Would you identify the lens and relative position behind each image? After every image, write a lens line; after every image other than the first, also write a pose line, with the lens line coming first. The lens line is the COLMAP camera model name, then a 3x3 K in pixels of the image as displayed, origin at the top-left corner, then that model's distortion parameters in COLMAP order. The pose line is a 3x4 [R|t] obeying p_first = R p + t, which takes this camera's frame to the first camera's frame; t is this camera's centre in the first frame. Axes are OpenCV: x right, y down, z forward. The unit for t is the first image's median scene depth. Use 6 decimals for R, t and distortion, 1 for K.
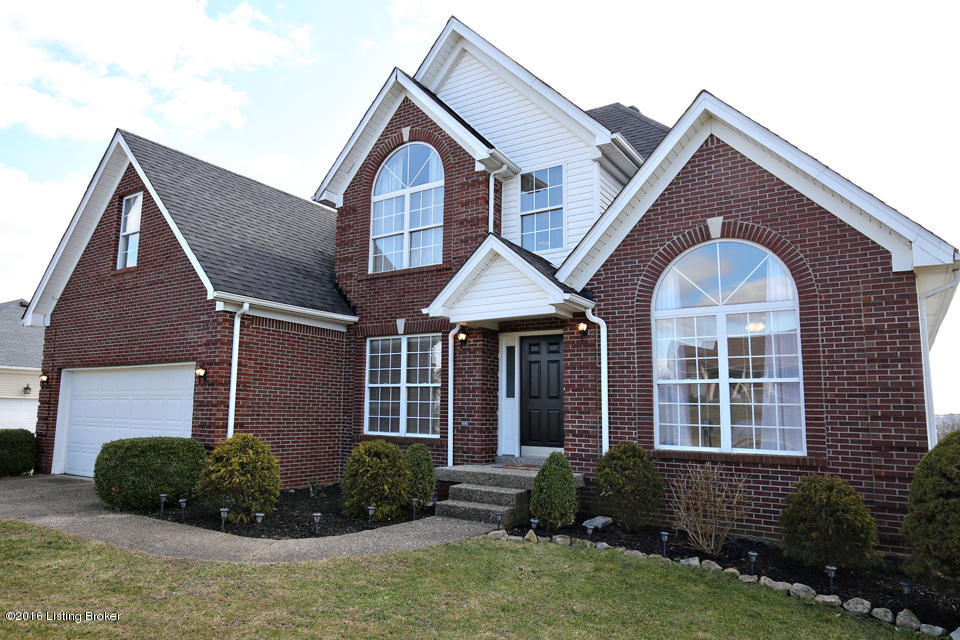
lens RADIAL K [[610.1, 0, 443.1], [0, 610.1, 330.5], [0, 0, 1]] dist [0.000167, 0.004027]
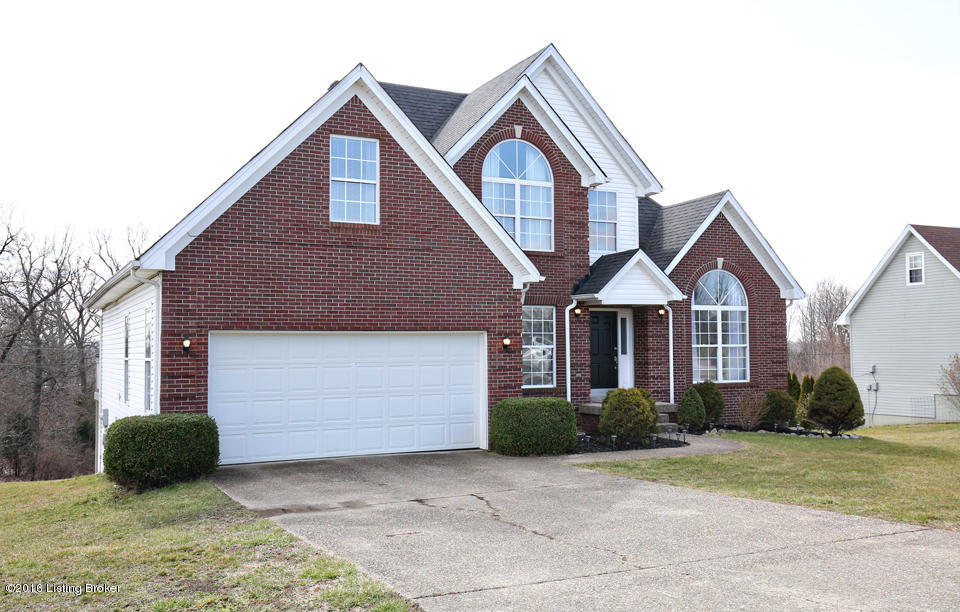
lens RADIAL K [[945.4, 0, 478.6], [0, 945.4, 307.1], [0, 0, 1]] dist [0.044564, 0.000000]
pose [[0.484401, 0.016653, 0.874688, -2.135362], [-0.098332, 0.994519, 0.035522, -0.058371], [-0.869302, -0.103217, 0.483383, 0.203698]]
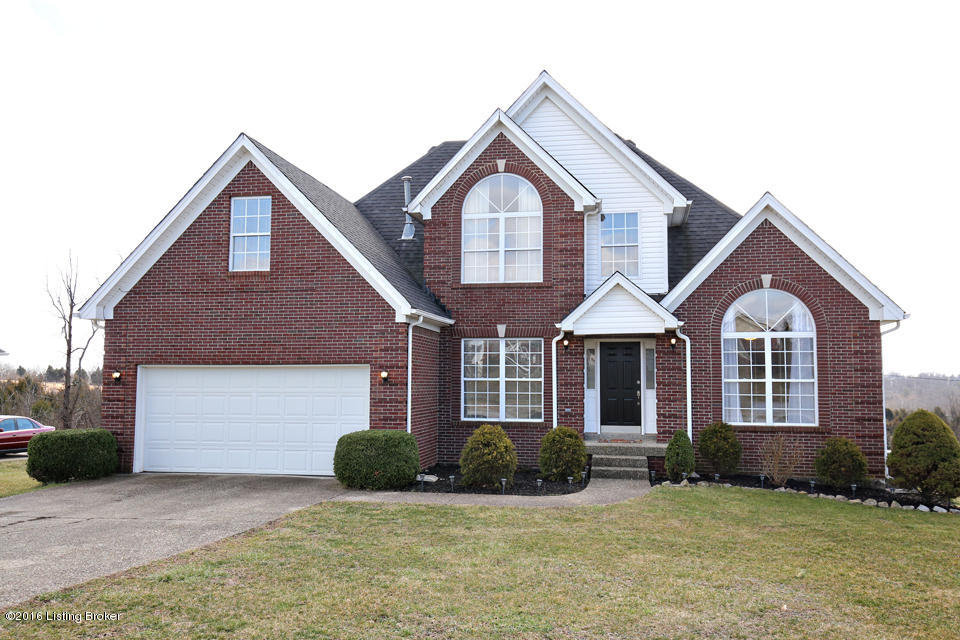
lens RADIAL K [[763.8, 0, 452.6], [0, 763.8, 328.4], [0, 0, 1]] dist [0.035757, -0.009834]
pose [[0.924710, 0.008991, 0.380567, -0.898022], [-0.034827, 0.997526, 0.061057, -0.123110], [-0.379076, -0.069714, 0.922736, -0.434818]]
